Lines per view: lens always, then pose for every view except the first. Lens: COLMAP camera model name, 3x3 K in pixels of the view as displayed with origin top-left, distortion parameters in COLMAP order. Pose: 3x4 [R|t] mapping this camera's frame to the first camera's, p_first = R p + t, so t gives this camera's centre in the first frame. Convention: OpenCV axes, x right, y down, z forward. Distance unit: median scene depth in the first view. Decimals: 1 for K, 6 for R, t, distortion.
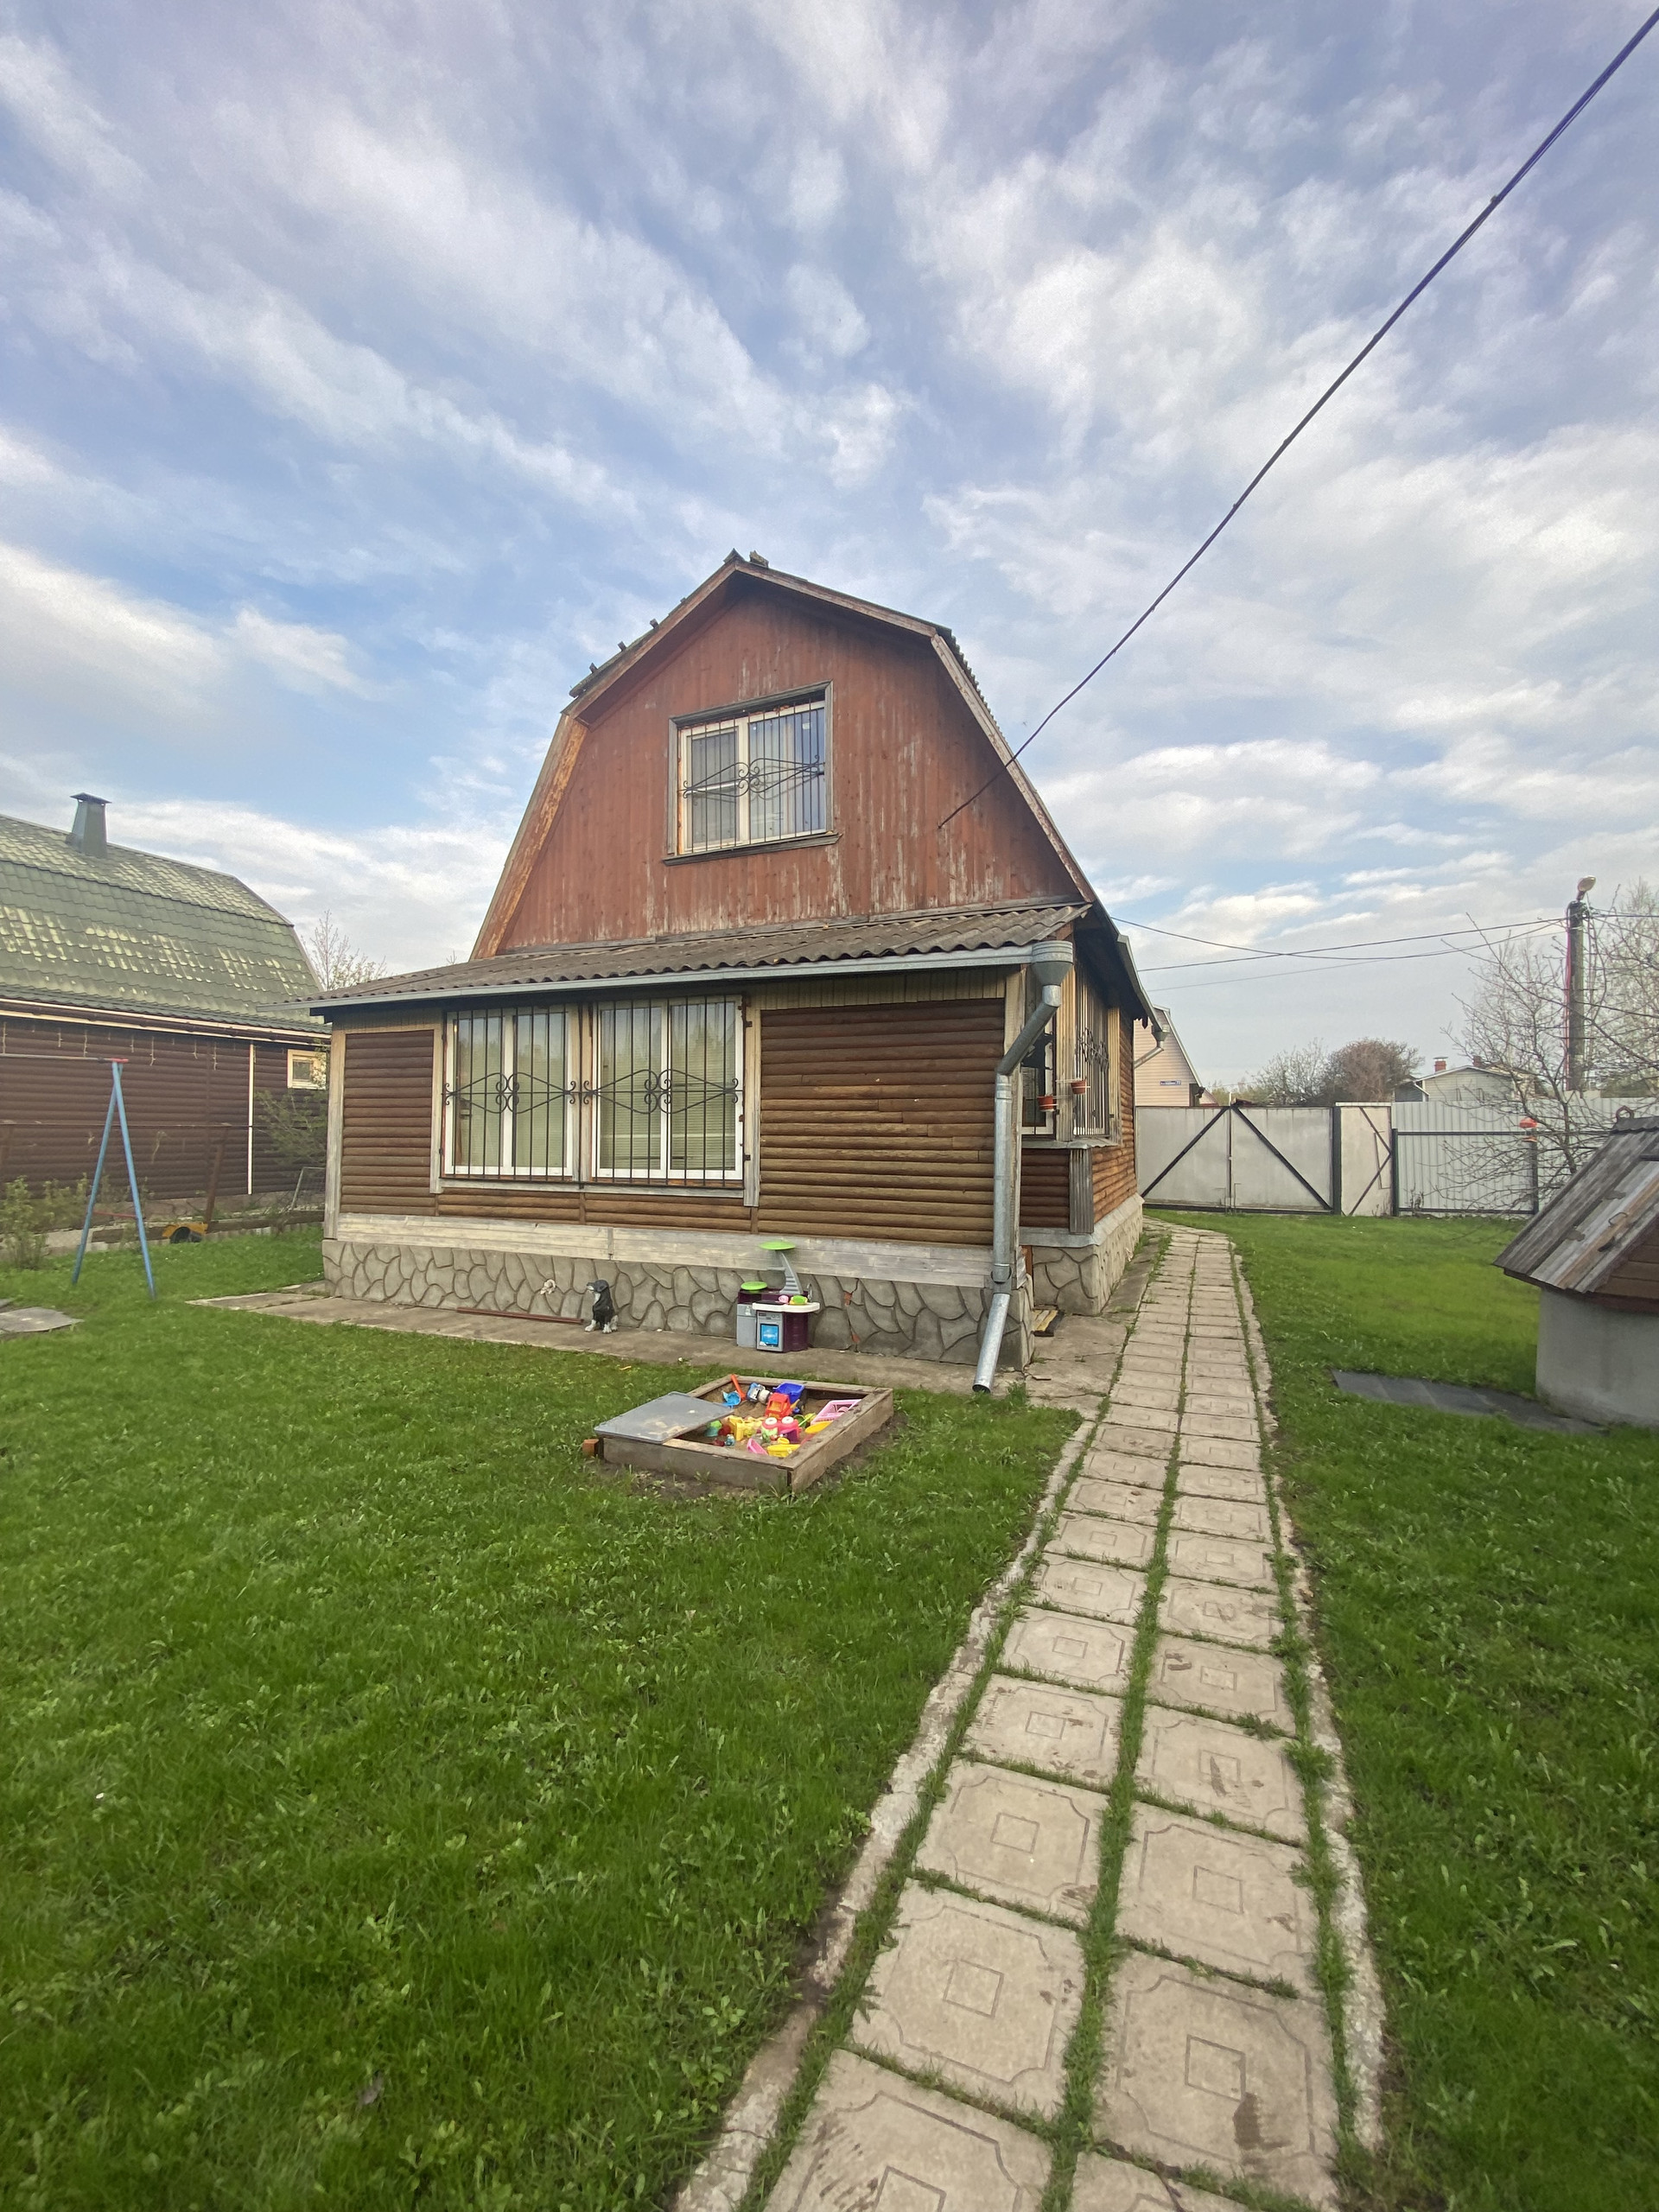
lens RADIAL K [[902.5, 0, 819.4], [0, 902.5, 1109.7], [0, 0, 1]] dist [0.005711, -0.012688]
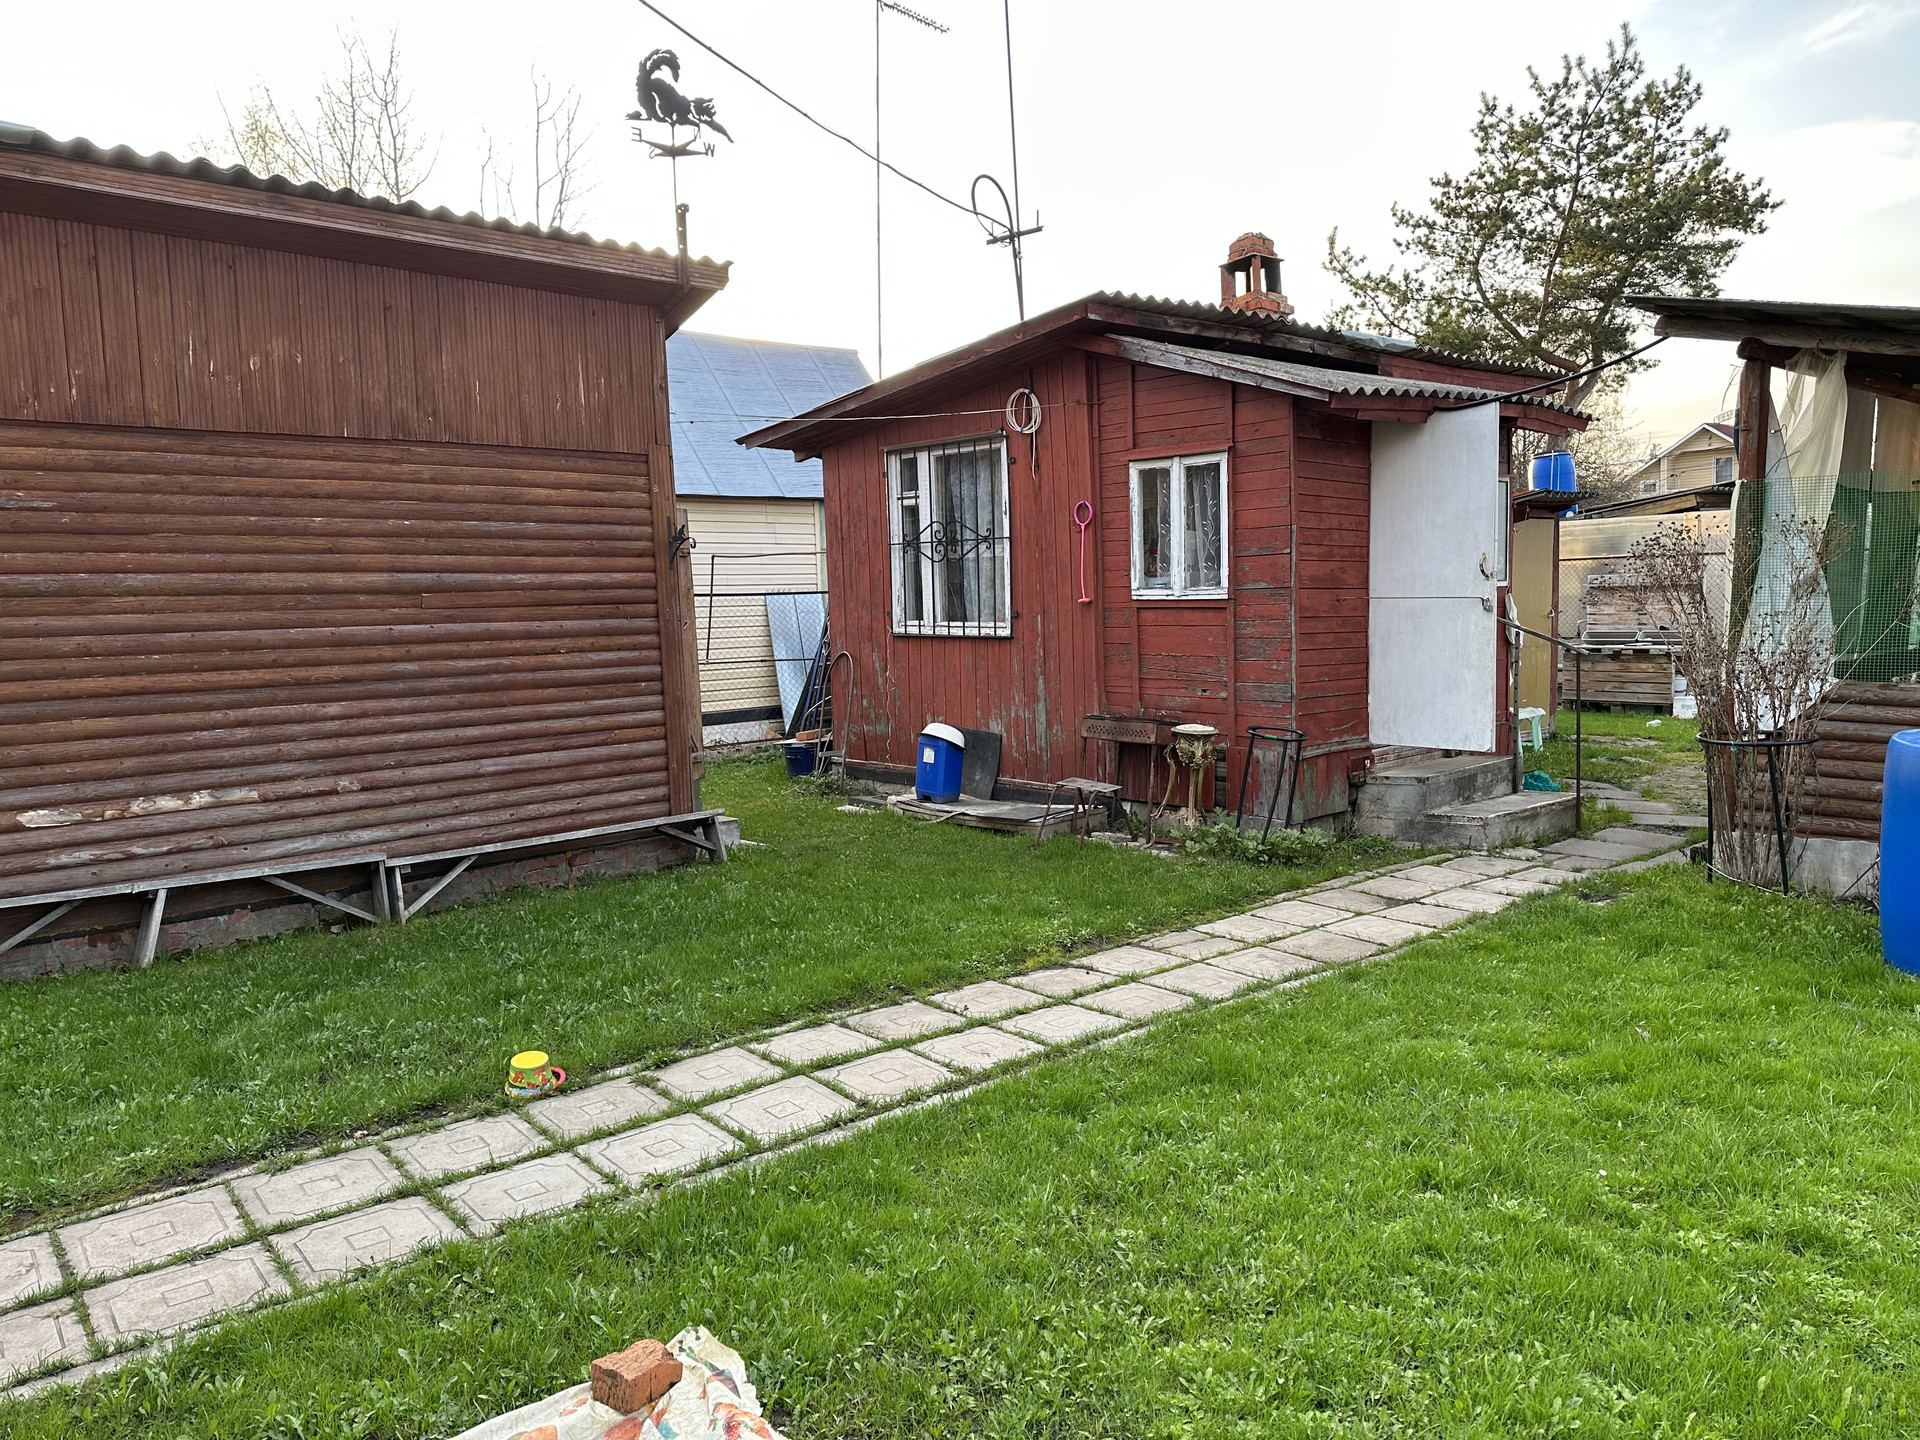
lens RADIAL K [[1367.9, 0, 958.1], [0, 1367.9, 717.3], [0, 0, 1]] dist [0.018472, -0.004369]
pose [[-0.896288, -0.017959, 0.443108, -0.223970], [0.015401, 0.997317, 0.071572, 0.017895], [-0.443204, 0.070973, -0.893607, 0.757362]]
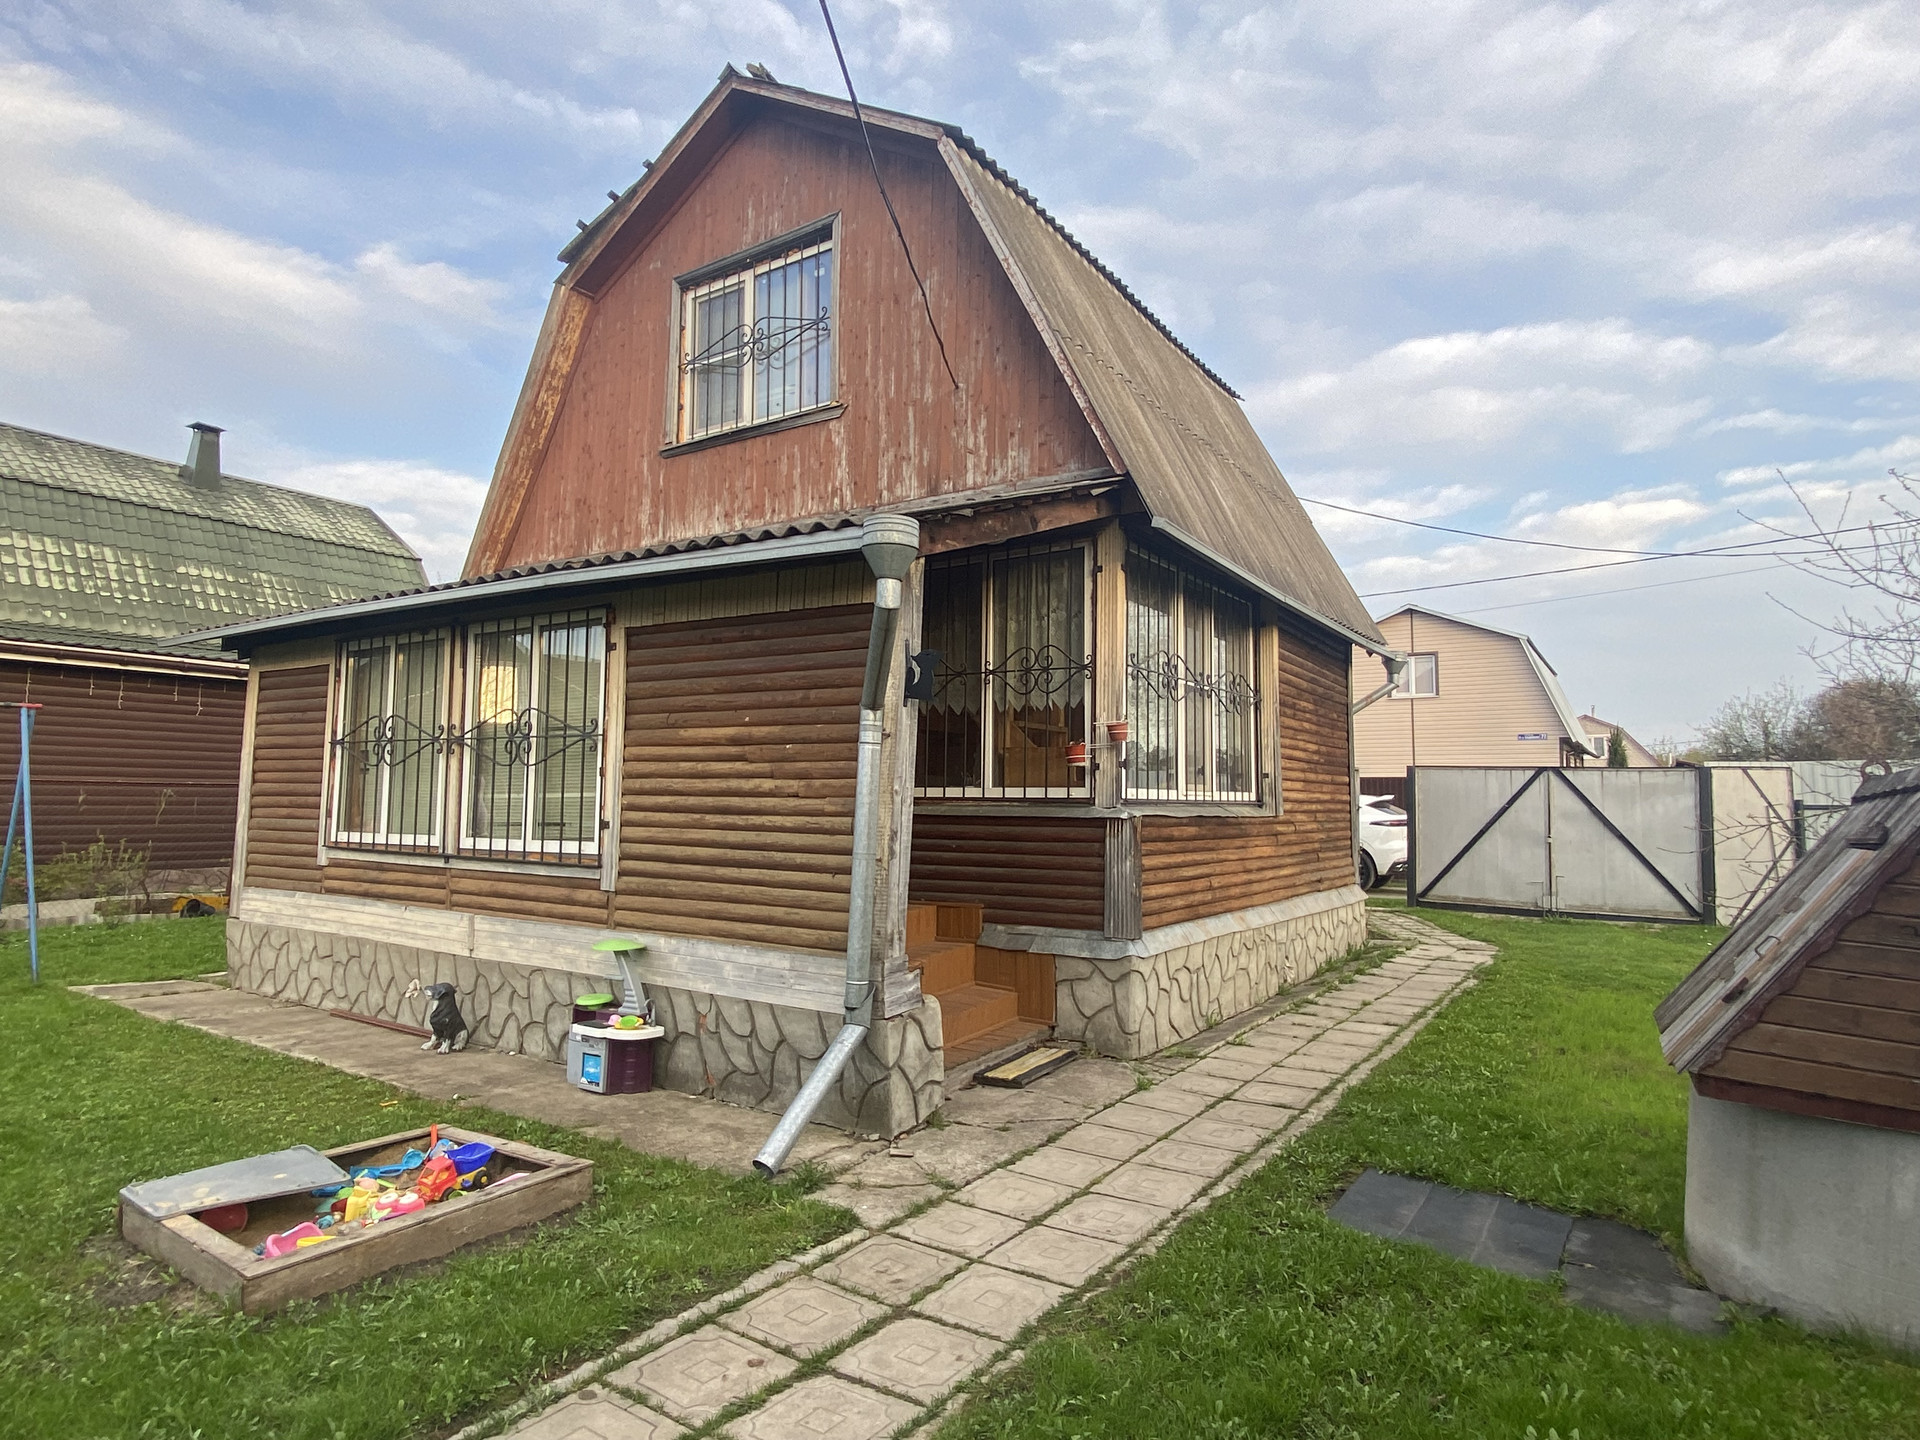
lens RADIAL K [[1097.4, 0, 961.3], [0, 1097.4, 717.1], [0, 0, 1]] dist [-0.006811, -0.004505]
pose [[0.985179, -0.004573, -0.171469, 0.317740], [-0.004628, 0.998572, -0.053217, 0.009693], [0.171467, 0.053222, 0.983751, 0.131918]]
